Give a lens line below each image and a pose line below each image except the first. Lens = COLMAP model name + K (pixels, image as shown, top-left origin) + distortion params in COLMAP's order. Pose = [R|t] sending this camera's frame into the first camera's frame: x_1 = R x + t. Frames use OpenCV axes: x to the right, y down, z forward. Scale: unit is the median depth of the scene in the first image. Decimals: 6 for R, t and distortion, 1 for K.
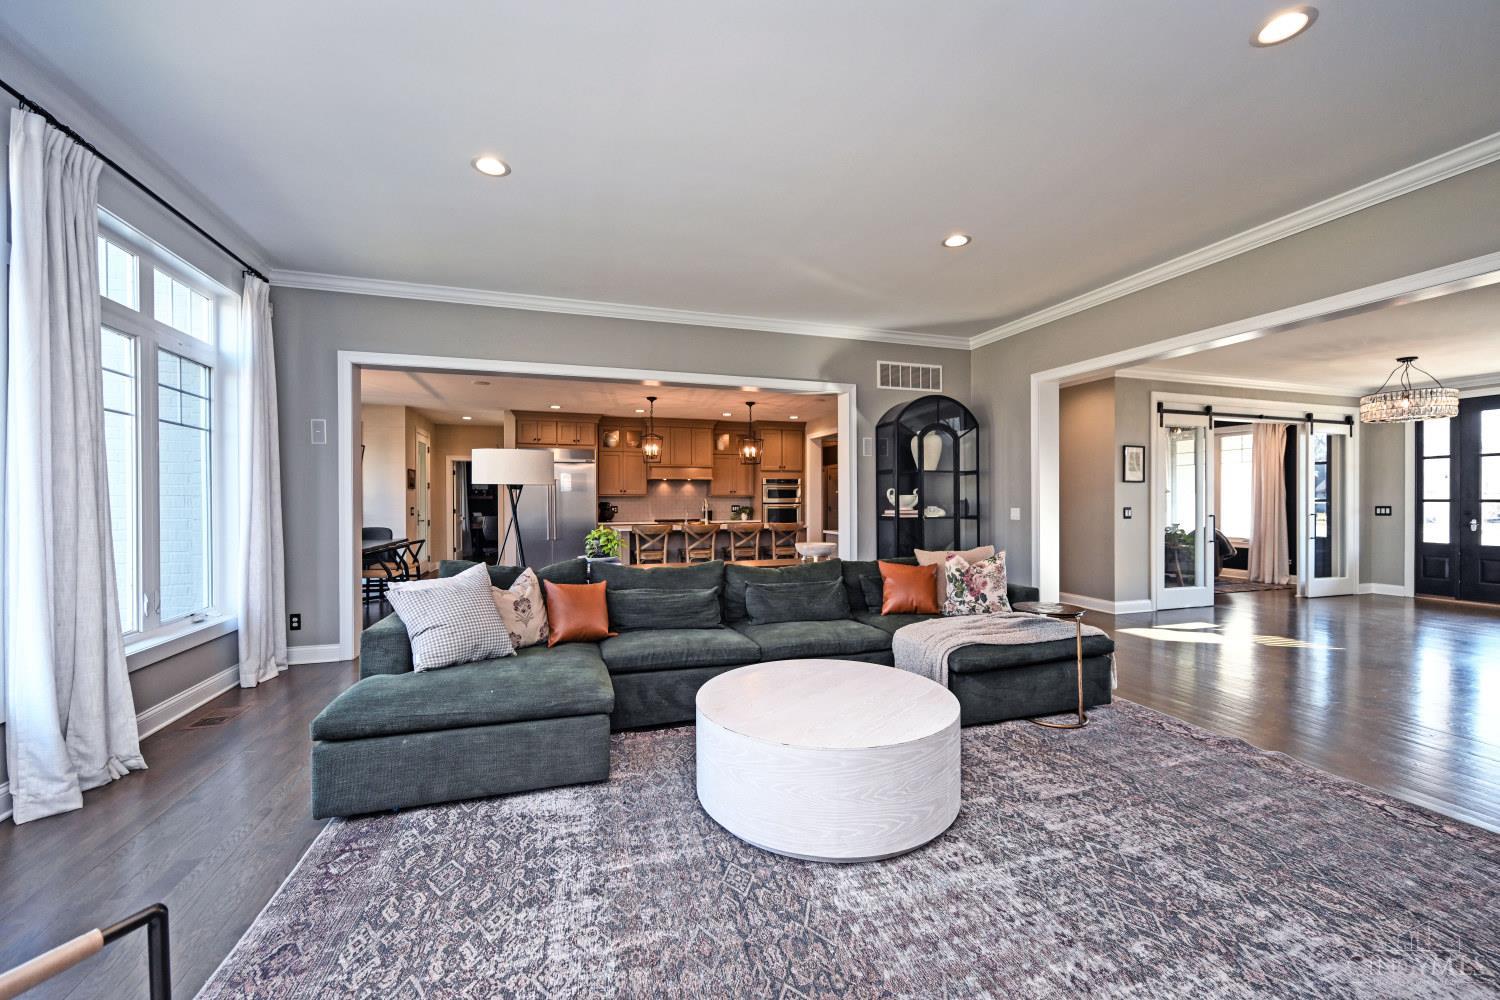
lens RADIAL K [[587.2, 0, 750.3], [0, 587.2, 501.6], [0, 0, 1]] dist [0.000612, -0.000186]
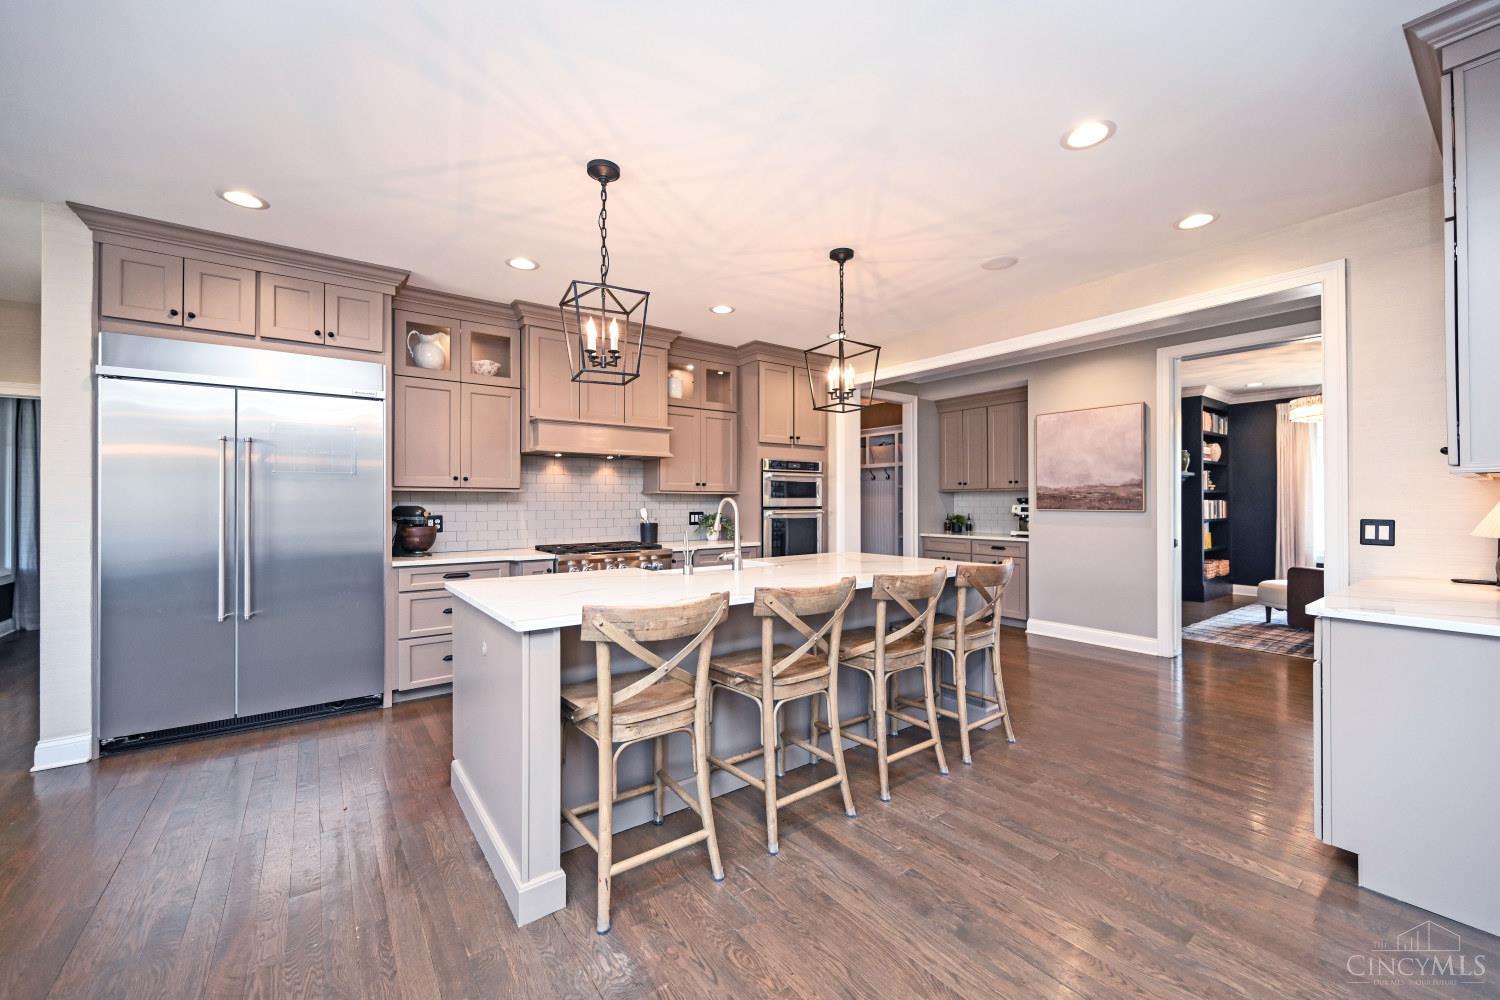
lens RADIAL K [[587.2, 0, 743.8], [0, 587.2, 496.9], [0, 0, 1]] dist [0.000612, -0.000186]
pose [[0.950705, 0.004732, 0.310061, -0.148830], [-0.000643, 0.999912, -0.013286, -0.000088], [-0.310097, 0.012432, 0.950624, 0.530156]]
